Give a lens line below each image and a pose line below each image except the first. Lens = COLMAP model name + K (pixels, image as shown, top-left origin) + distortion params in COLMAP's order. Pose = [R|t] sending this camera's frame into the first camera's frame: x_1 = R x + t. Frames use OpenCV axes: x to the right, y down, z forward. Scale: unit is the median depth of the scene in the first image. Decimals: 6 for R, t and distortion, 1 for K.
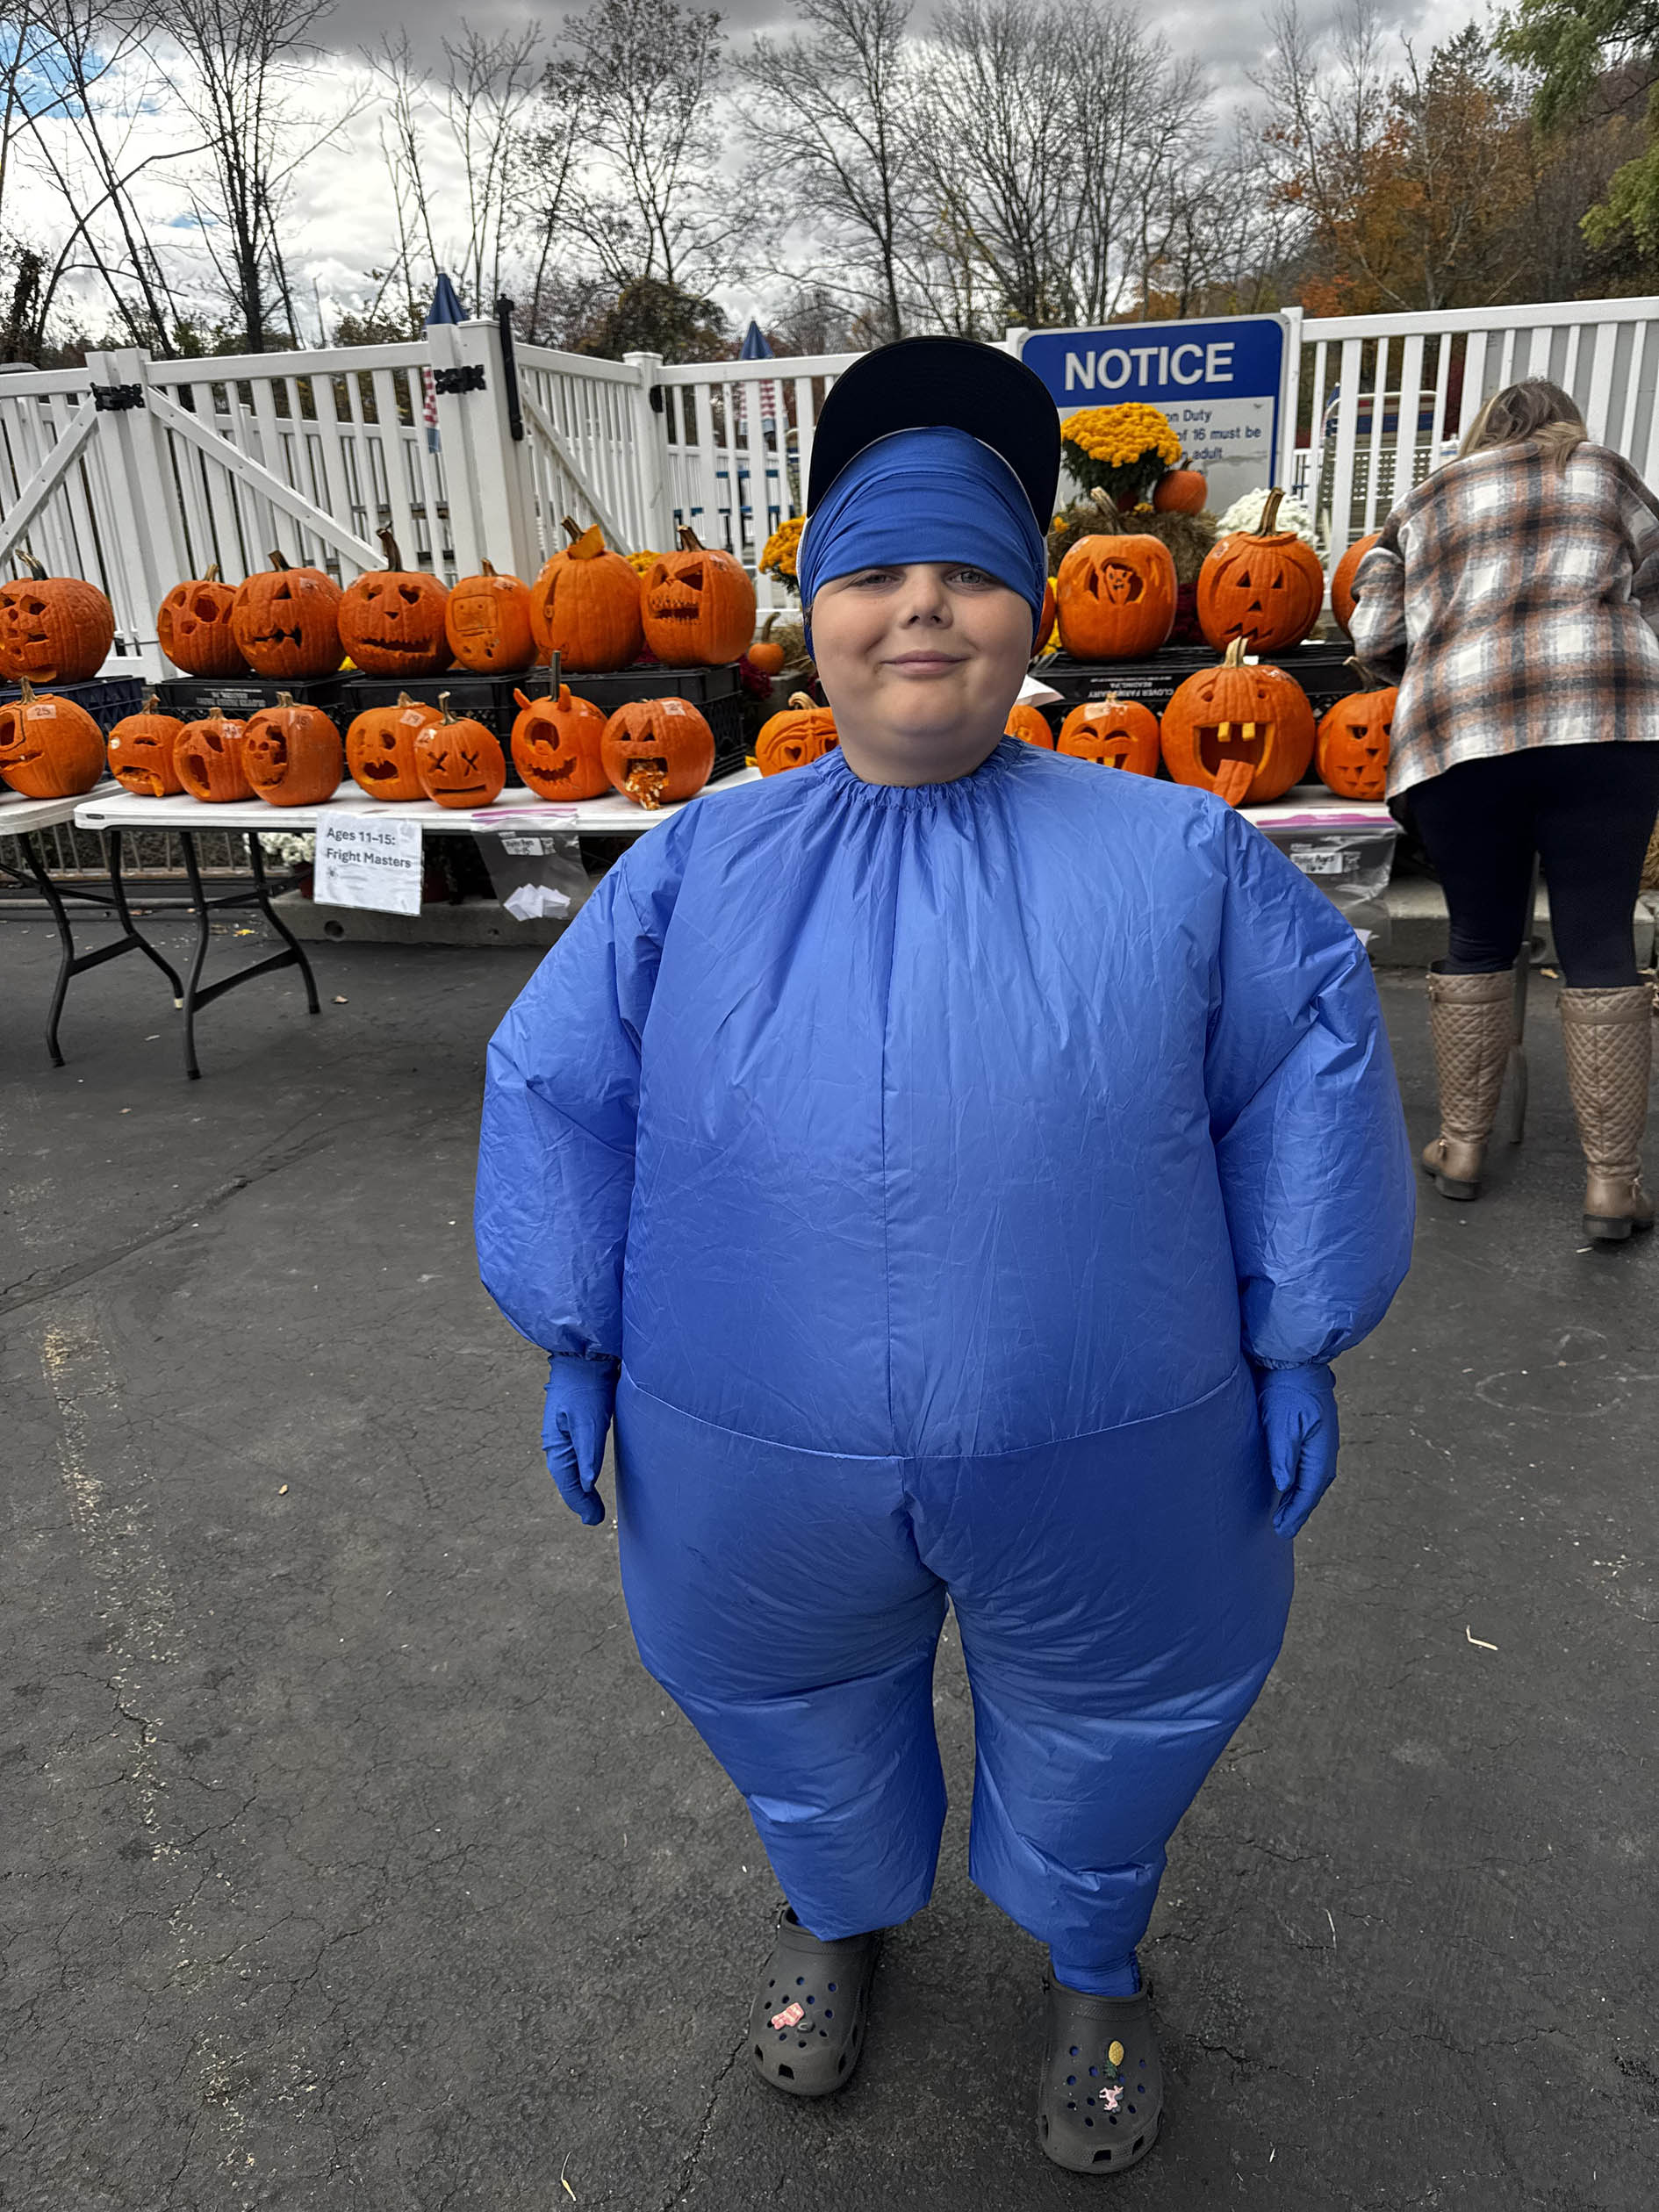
lens RADIAL K [[1606.3, 0, 816.4], [0, 1606.3, 1117.9], [0, 0, 1]] dist [0.016718, -0.013435]
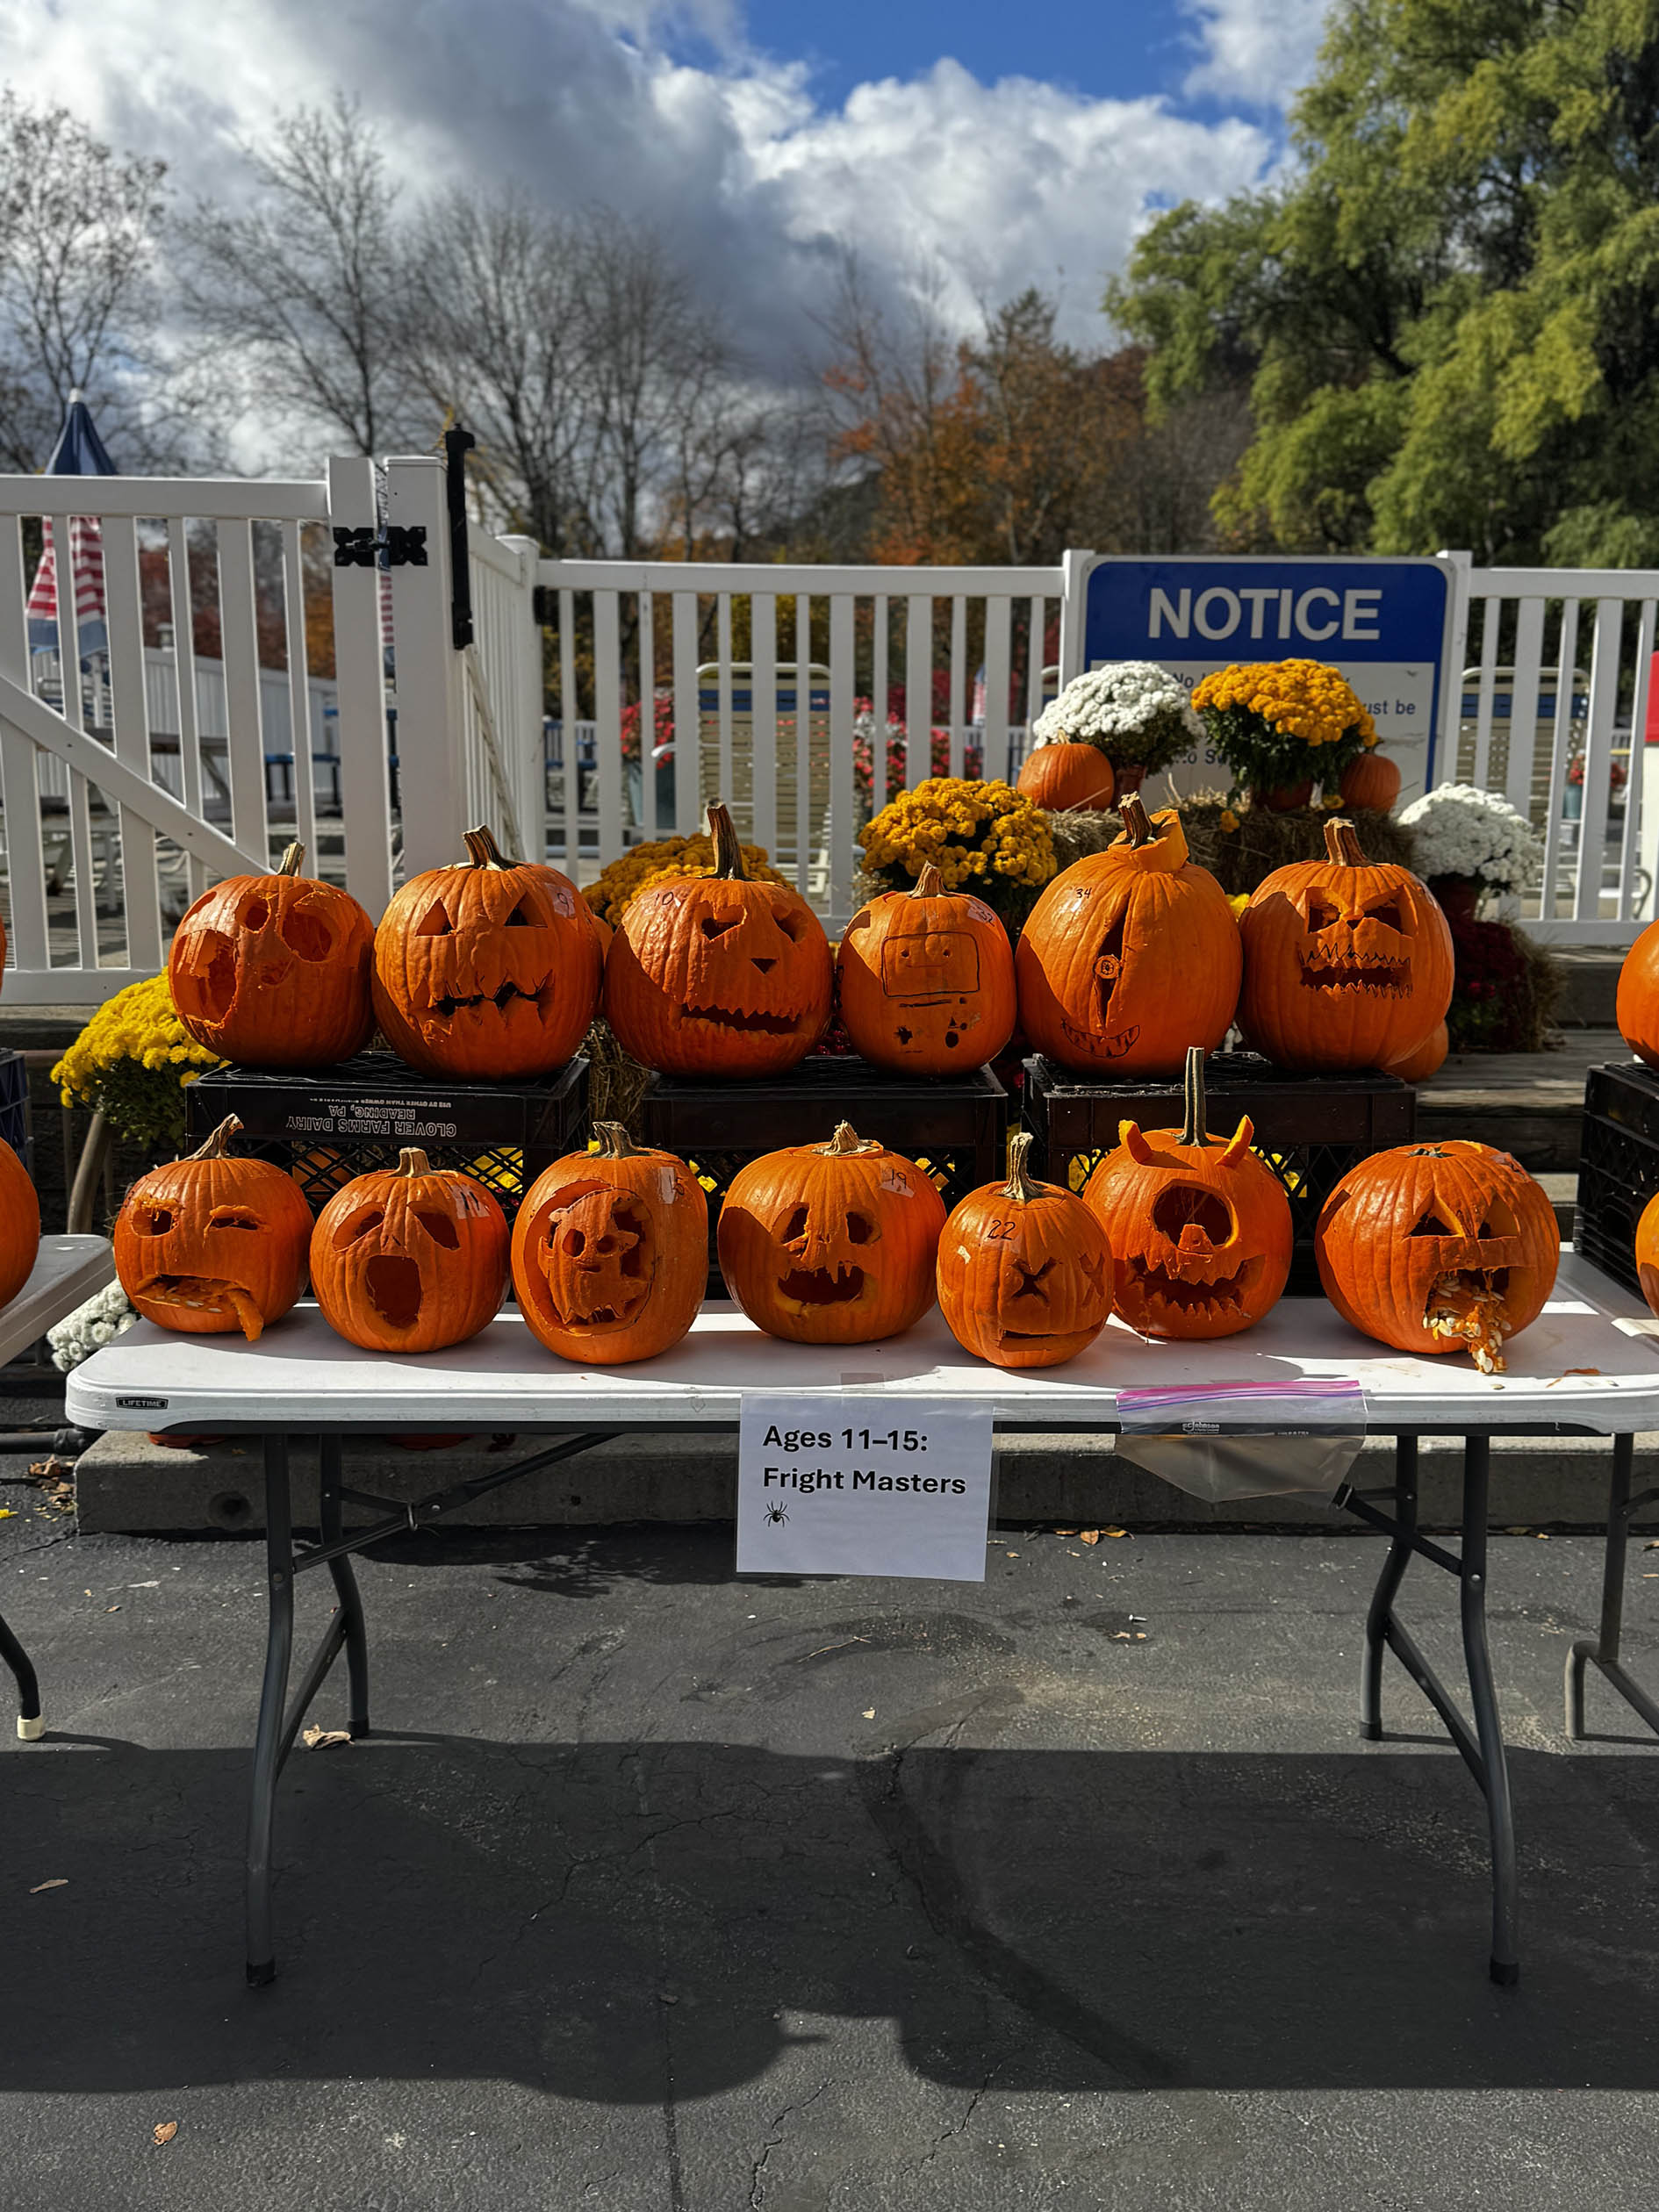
lens RADIAL K [[2056.5, 0, 821.9], [0, 2056.5, 1113.0], [0, 0, 1]] dist [0.058929, 0.000000]
pose [[0.958797, 0.001643, 0.284088, -0.226110], [0.054604, 0.980272, -0.189961, -0.076549], [-0.278795, 0.197646, 0.939792, 0.212878]]
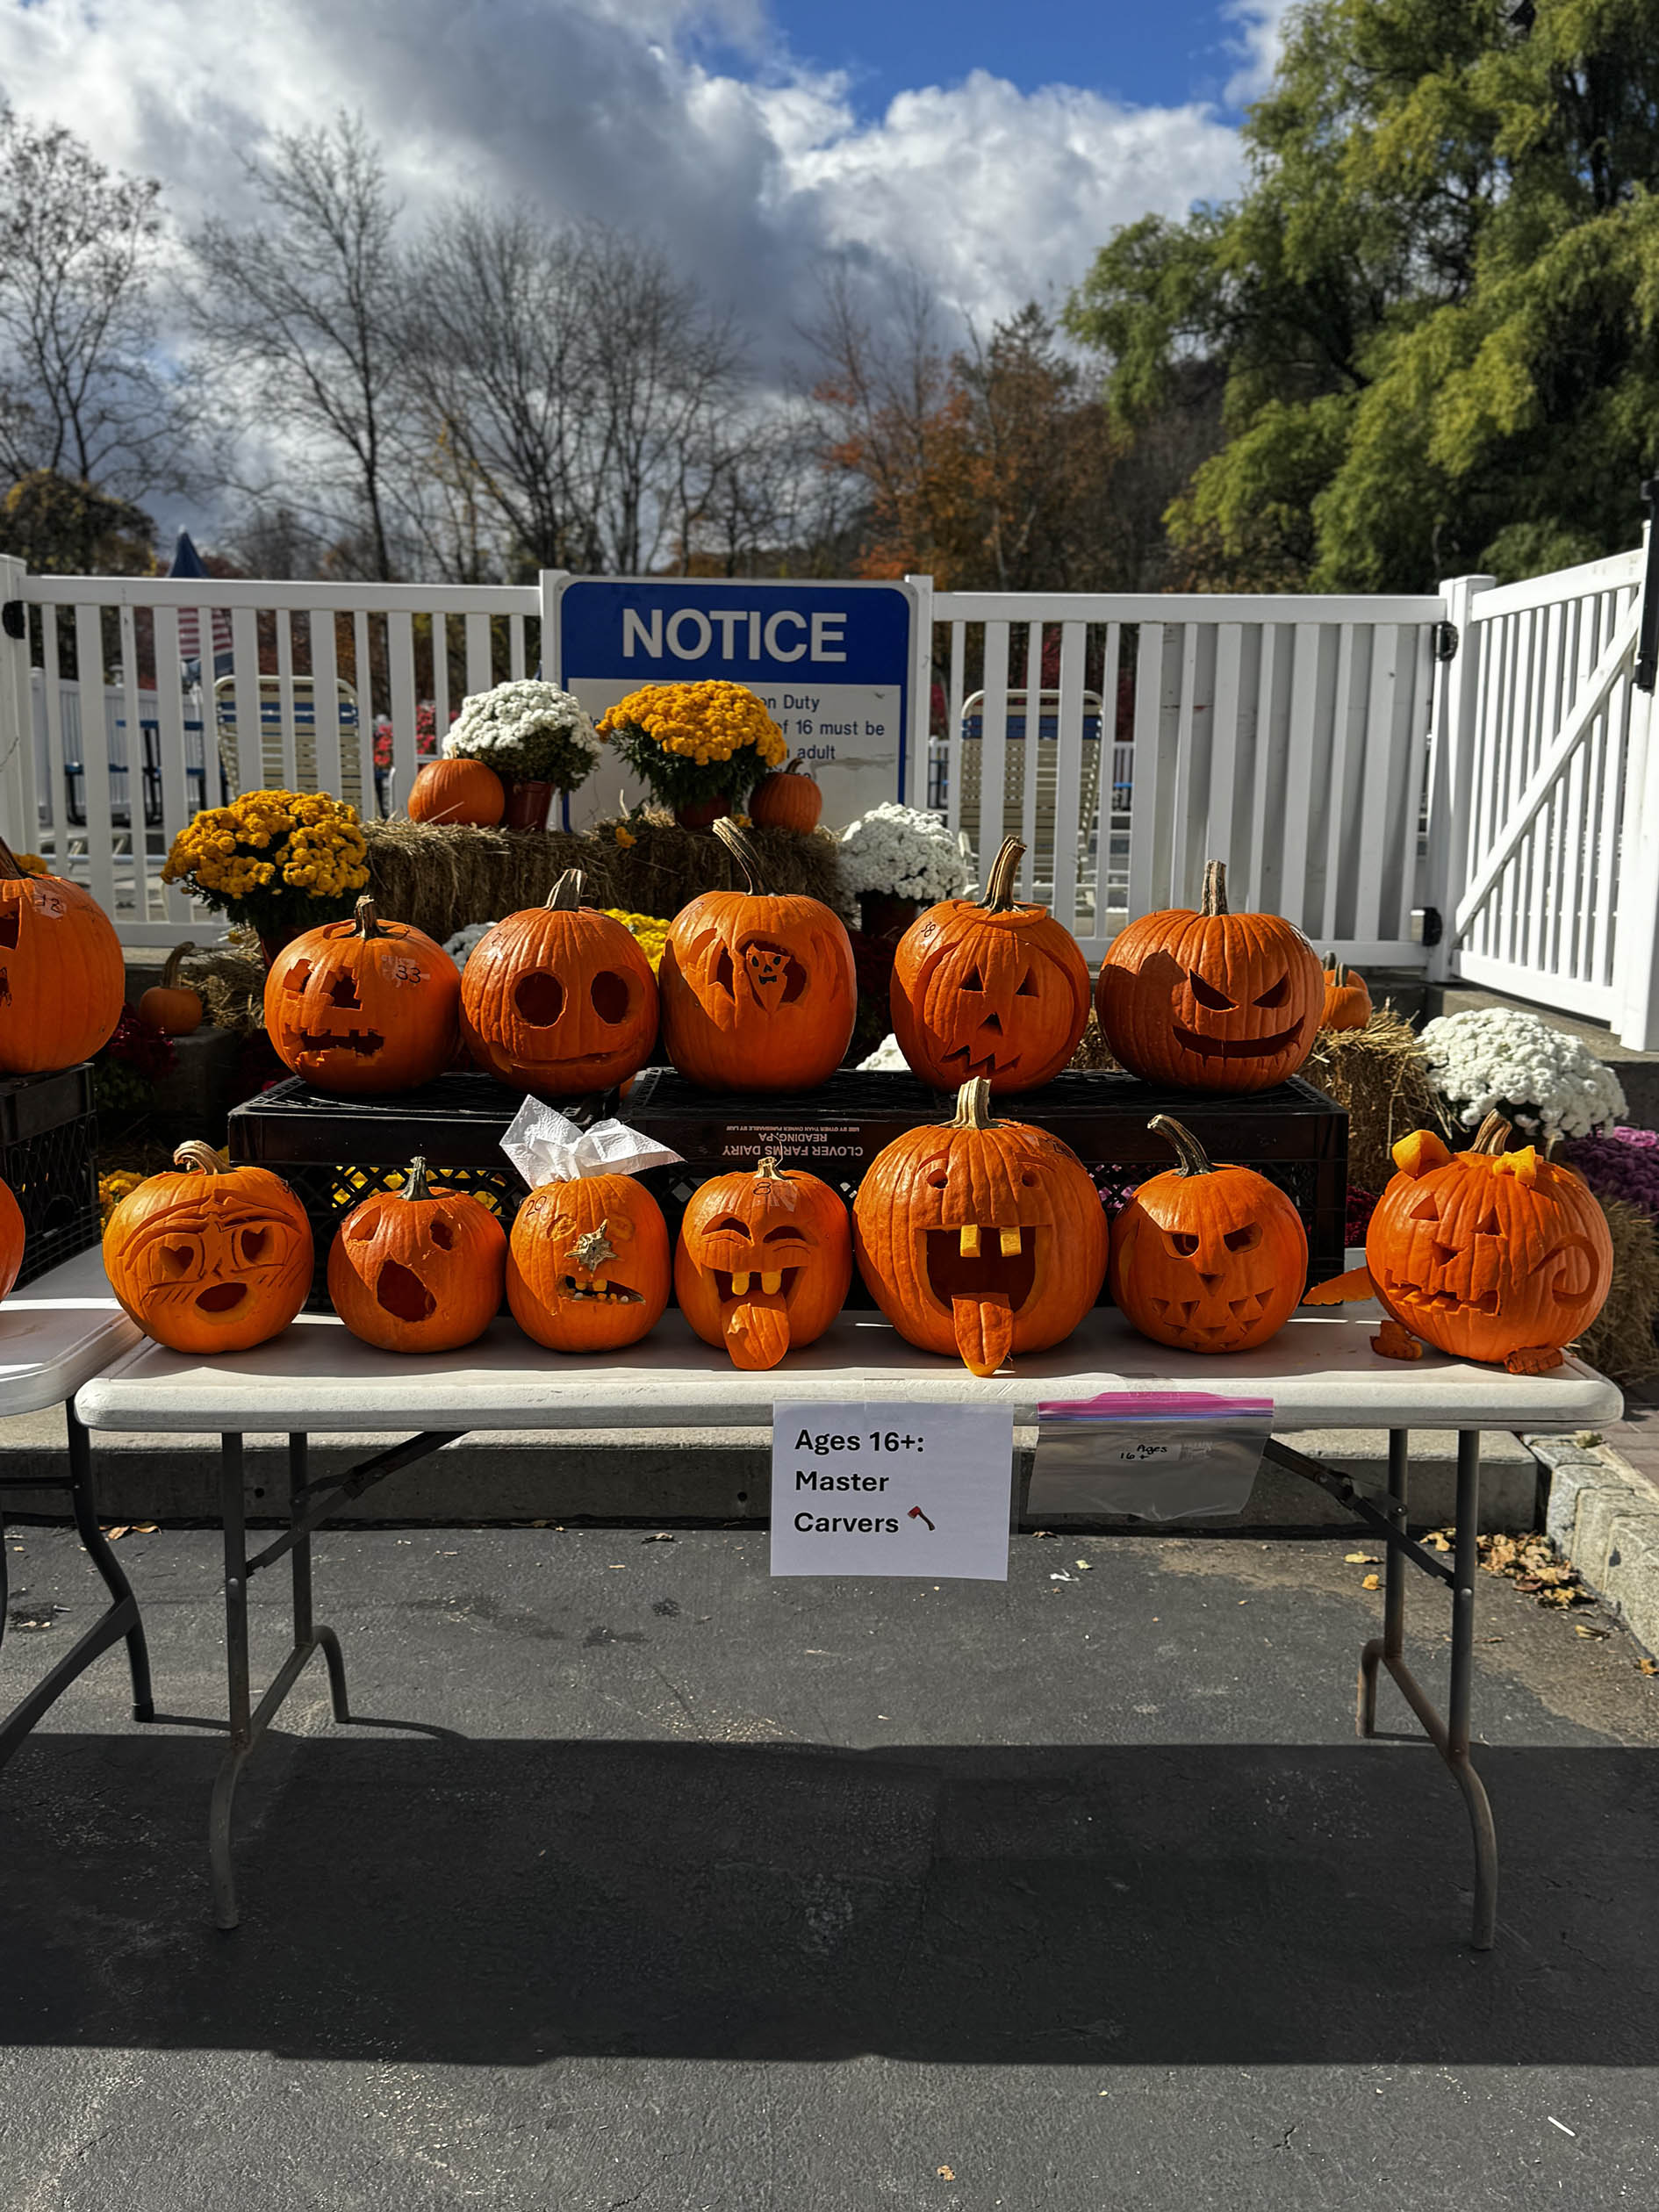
lens RADIAL K [[2056.5, 0, 784.8], [0, 2056.5, 1113.7], [0, 0, 1]] dist [0.058929, 0.000000]
pose [[0.970406, 0.017765, 0.240825, 0.004904], [0.030871, 0.979981, -0.196684, -0.060887], [-0.239498, 0.198298, 0.950431, 0.131613]]
